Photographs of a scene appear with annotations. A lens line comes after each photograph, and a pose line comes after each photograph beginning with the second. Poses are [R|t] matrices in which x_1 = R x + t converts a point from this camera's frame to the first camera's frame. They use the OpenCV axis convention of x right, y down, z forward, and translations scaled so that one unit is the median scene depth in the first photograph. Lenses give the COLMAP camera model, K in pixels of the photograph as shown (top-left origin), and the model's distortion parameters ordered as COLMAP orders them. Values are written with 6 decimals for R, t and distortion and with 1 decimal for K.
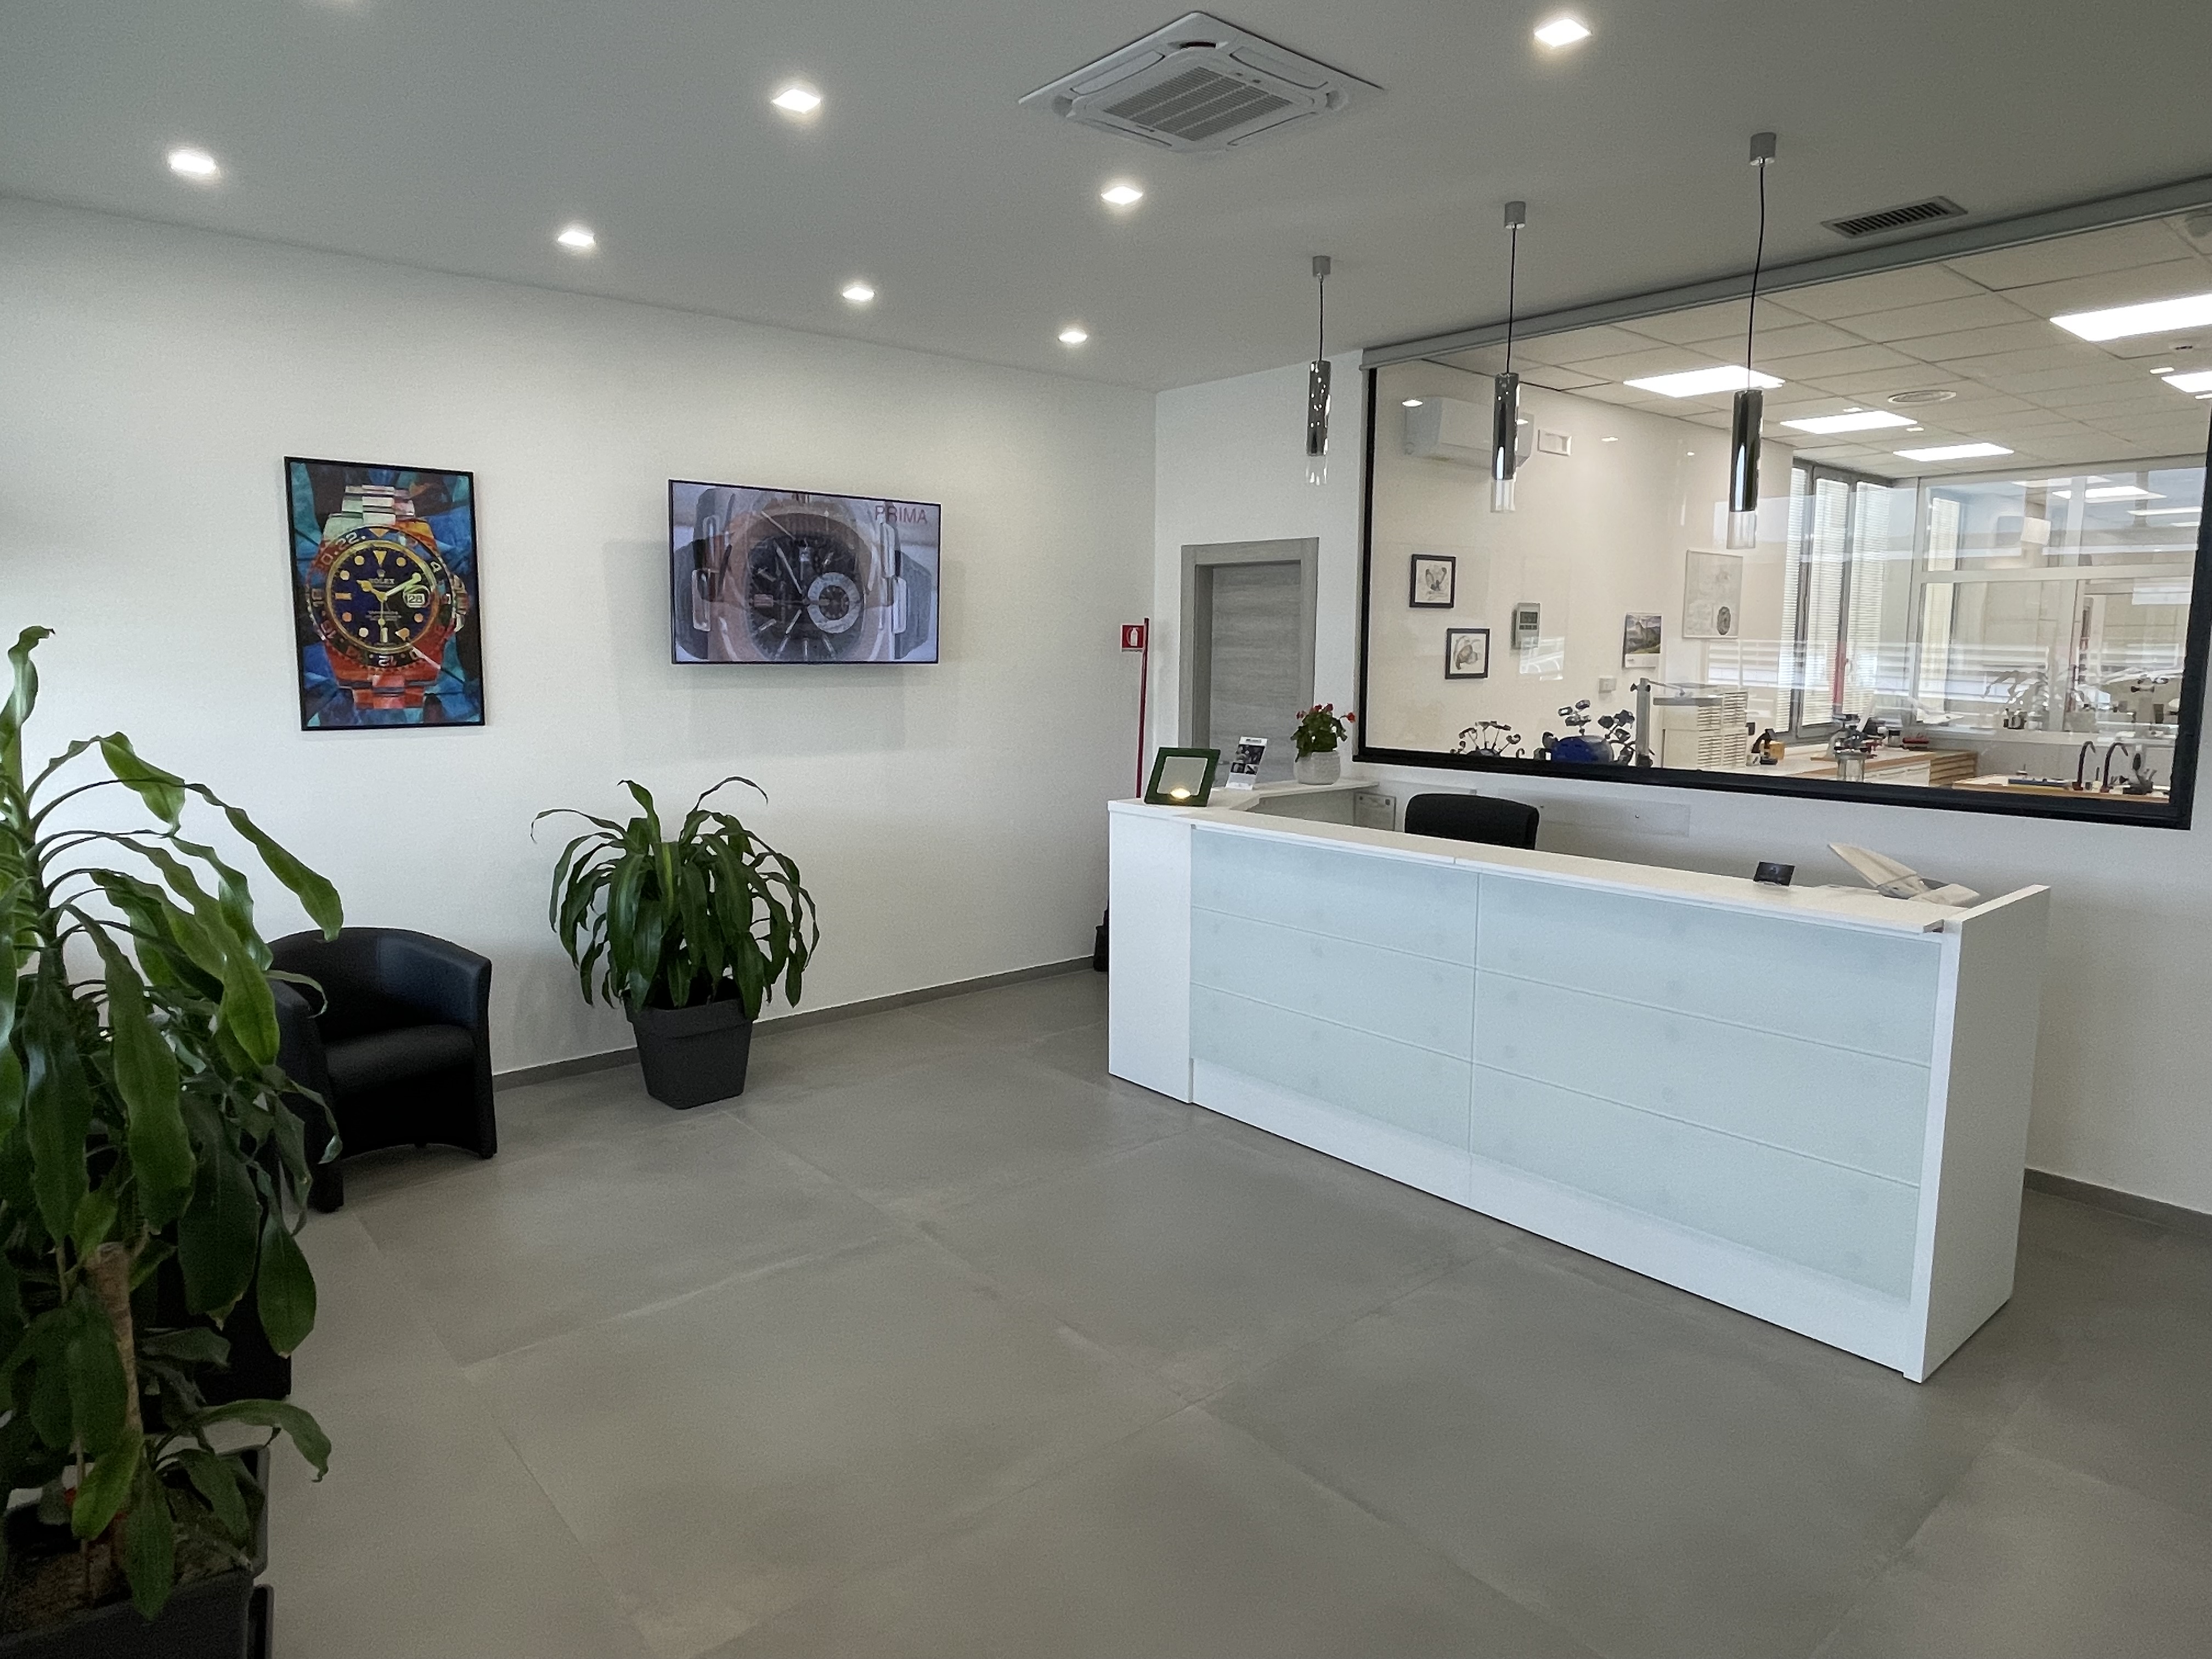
lens RADIAL K [[1327.8, 0, 1106.0], [0, 1327.8, 829.5], [0, 0, 1]] dist [-0.010029, -0.001250]
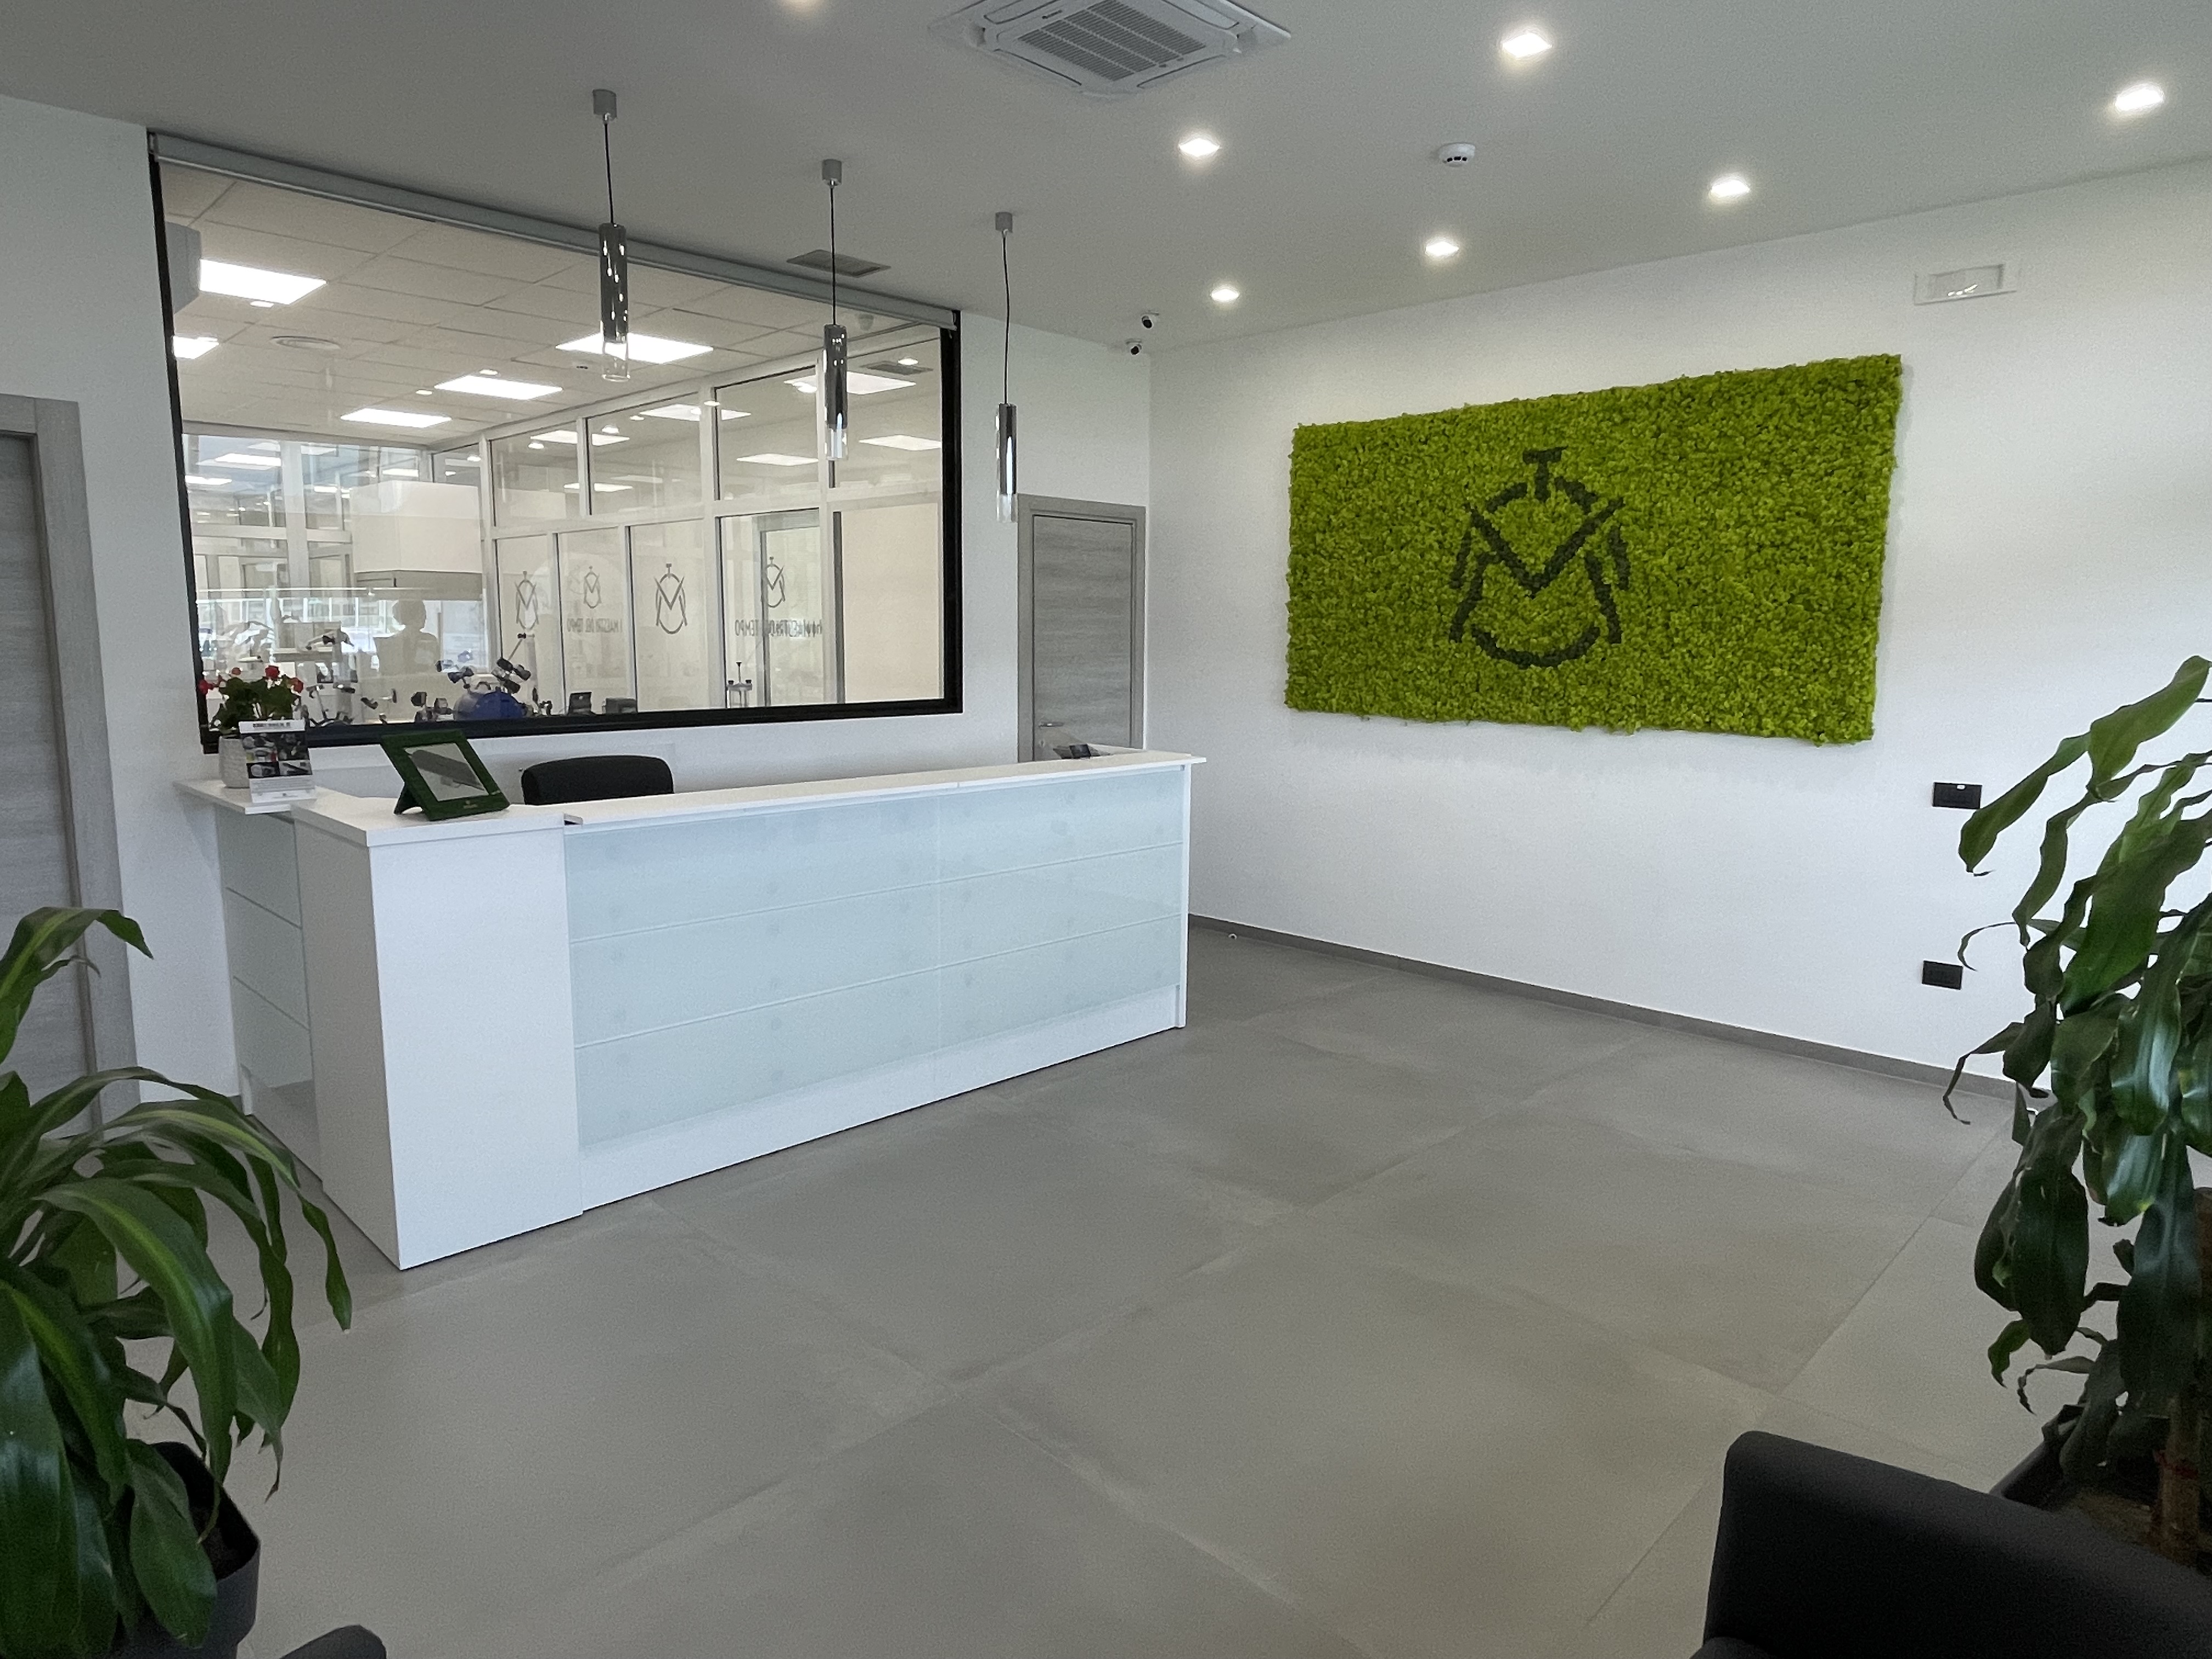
lens RADIAL K [[1327.8, 0, 1106.0], [0, 1327.8, 829.5], [0, 0, 1]] dist [-0.010029, -0.001250]
pose [[-0.097647, -0.152344, 0.983492, -0.765042], [0.129897, 0.977810, 0.164361, -0.095240], [-0.986708, 0.143802, -0.075691, 0.882022]]
